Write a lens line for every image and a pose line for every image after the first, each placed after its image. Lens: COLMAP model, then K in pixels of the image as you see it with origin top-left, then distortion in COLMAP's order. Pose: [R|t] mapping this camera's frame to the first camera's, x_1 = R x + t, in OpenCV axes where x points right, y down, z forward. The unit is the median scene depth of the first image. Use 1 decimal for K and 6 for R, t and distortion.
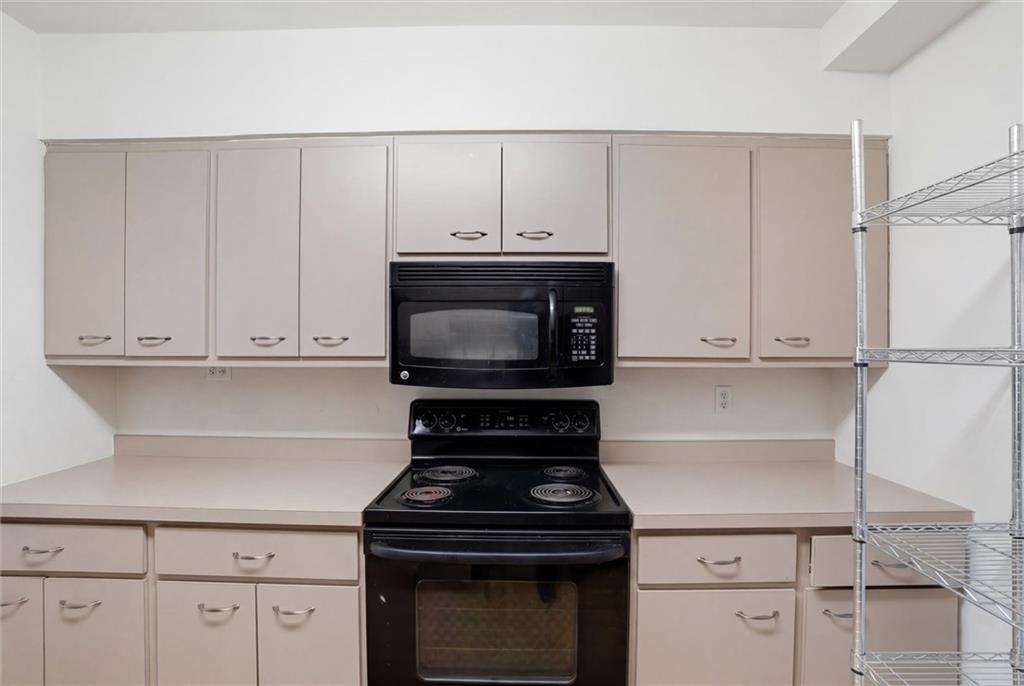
lens RADIAL K [[468.0, 0, 592.6], [0, 468.0, 351.7], [0, 0, 1]] dist [-0.031787, 0.000263]
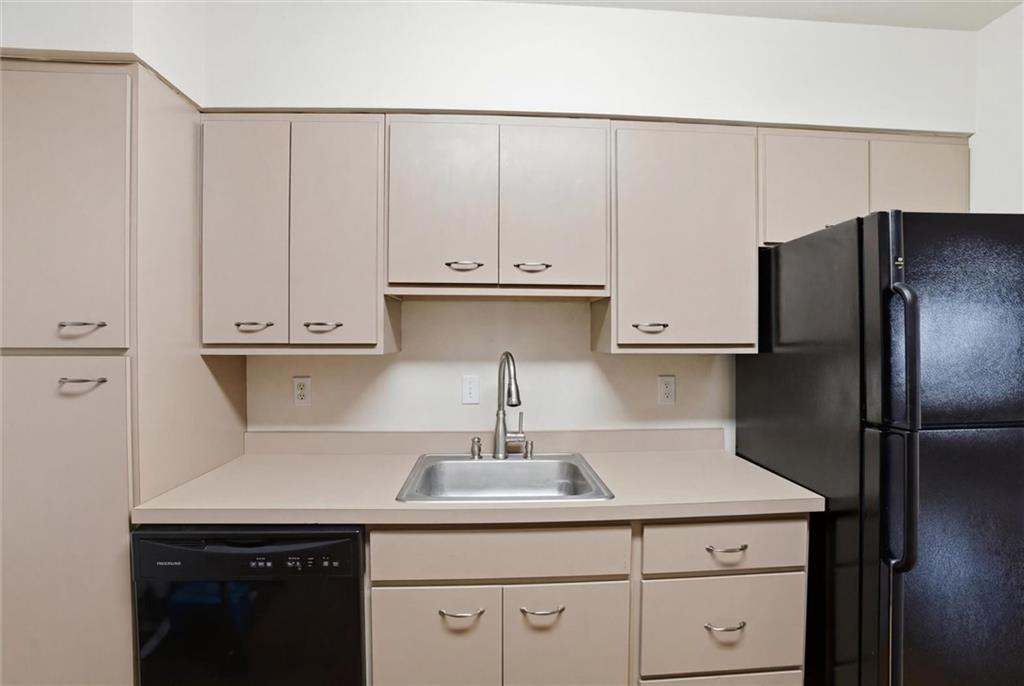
lens RADIAL K [[455.3, 0, 571.2], [0, 455.3, 338.1], [0, 0, 1]] dist [-0.002264, -0.000055]
pose [[0.993796, -0.003225, 0.111174, -0.524781], [0.002958, 0.999992, 0.002564, -0.002608], [-0.111182, -0.002219, 0.993798, 0.026647]]
